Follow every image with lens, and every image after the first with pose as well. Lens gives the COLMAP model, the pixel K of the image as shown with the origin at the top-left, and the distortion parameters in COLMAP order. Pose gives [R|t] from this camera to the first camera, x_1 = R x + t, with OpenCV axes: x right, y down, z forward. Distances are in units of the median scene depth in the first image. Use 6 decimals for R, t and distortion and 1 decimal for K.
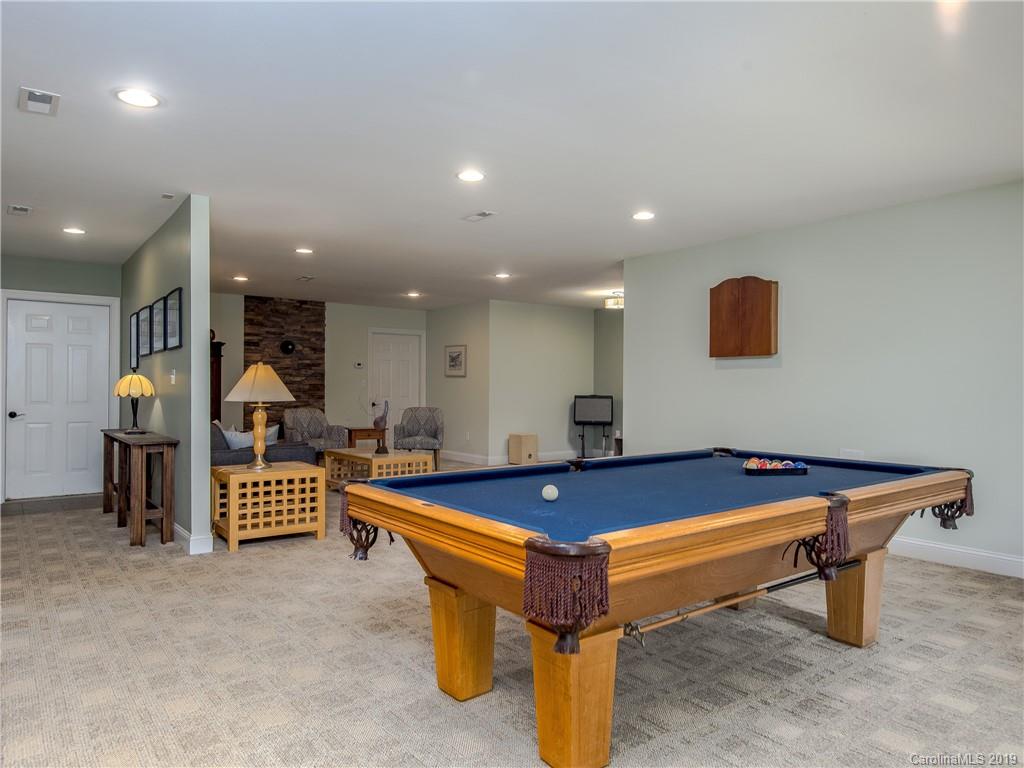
lens RADIAL K [[653.6, 0, 508.9], [0, 653.6, 383.8], [0, 0, 1]] dist [-0.002355, 0.000812]
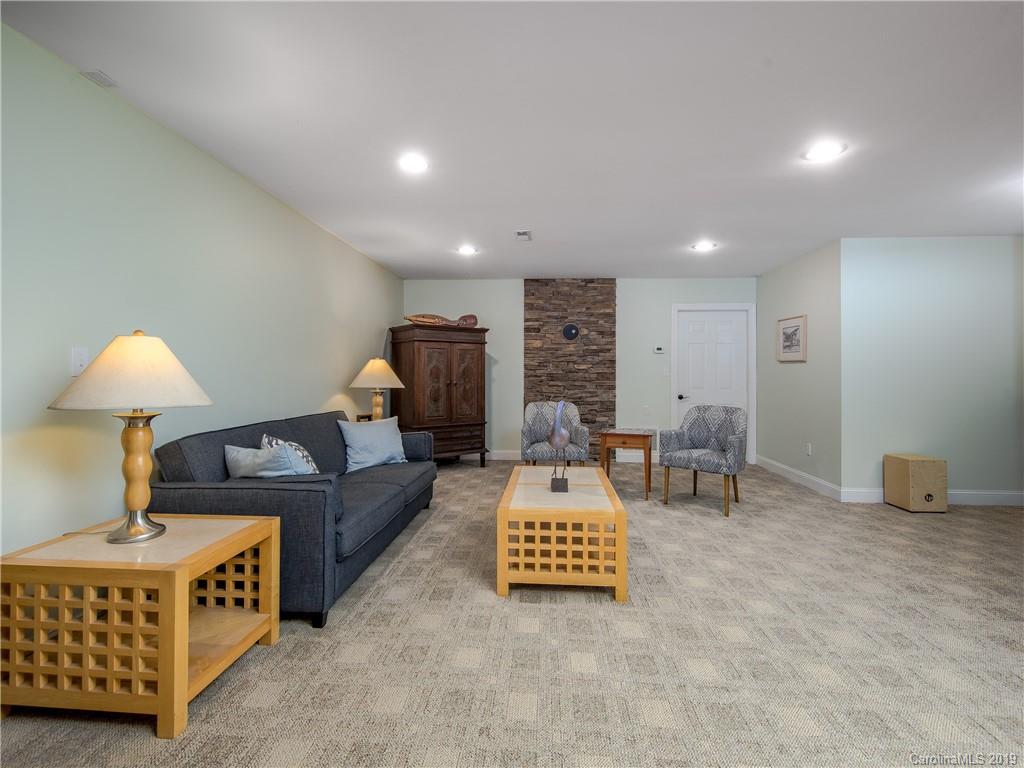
lens RADIAL K [[475.1, 0, 512.0], [0, 475.1, 369.0], [0, 0, 1]] dist [0.001599, -0.000225]
pose [[0.745103, -0.005899, -0.666923, 0.038698], [0.002052, 0.999976, -0.006552, -0.000390], [0.666946, 0.003514, 0.745098, 0.445452]]
